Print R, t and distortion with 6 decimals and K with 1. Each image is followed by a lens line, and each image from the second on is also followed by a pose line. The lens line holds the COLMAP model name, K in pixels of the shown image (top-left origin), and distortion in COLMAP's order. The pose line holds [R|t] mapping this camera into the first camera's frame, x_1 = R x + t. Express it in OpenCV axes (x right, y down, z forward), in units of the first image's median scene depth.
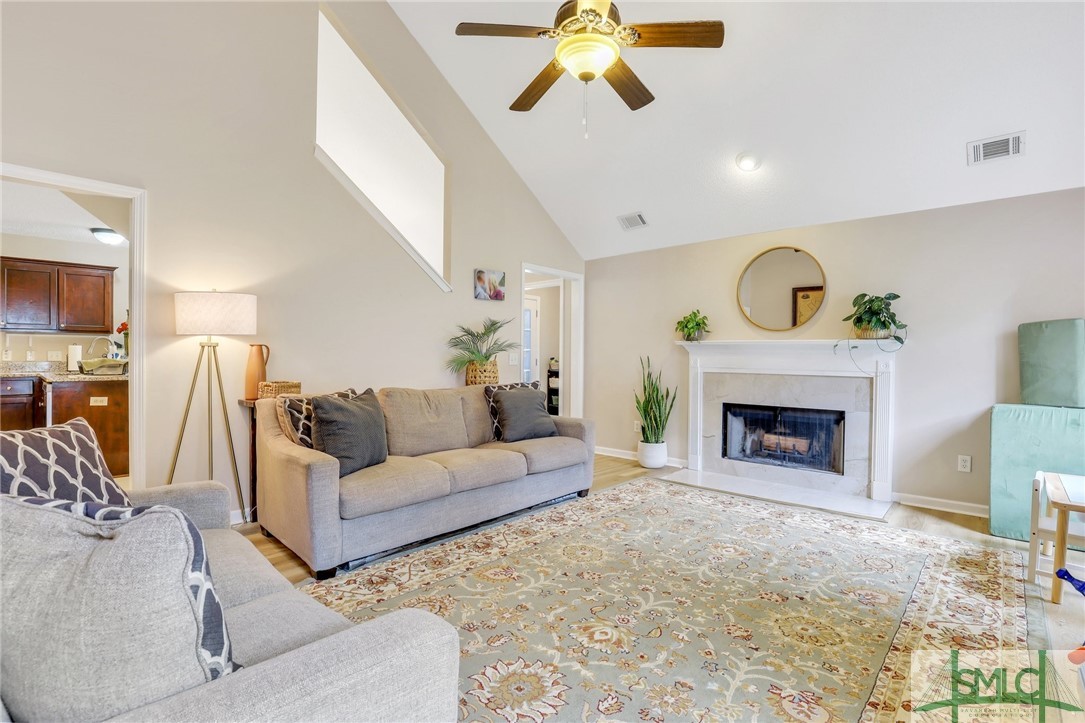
lens RADIAL K [[505.0, 0, 540.8], [0, 505.0, 359.5], [0, 0, 1]] dist [-0.017734, -0.000334]
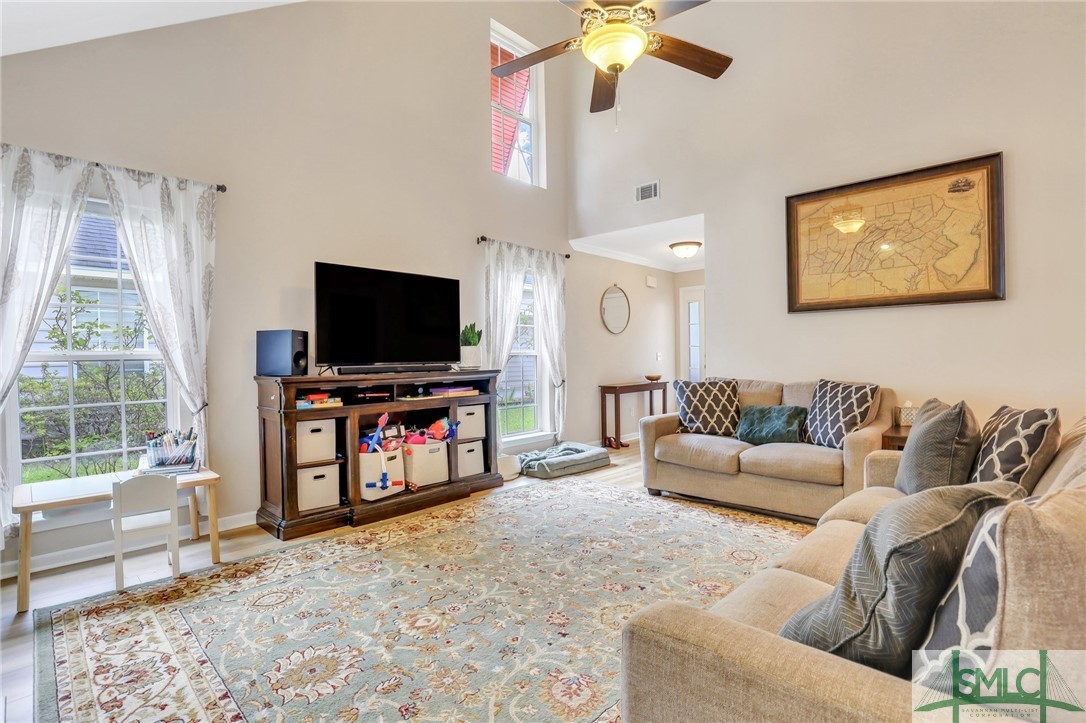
lens RADIAL K [[505.5, 0, 545.0], [0, 505.5, 361.0], [0, 0, 1]] dist [-0.017734, -0.000334]
pose [[-0.999982, 0.003884, 0.004634, 0.227016], [0.003966, 0.999831, 0.017927, -0.007244], [-0.004564, 0.017945, -0.999829, 1.975985]]
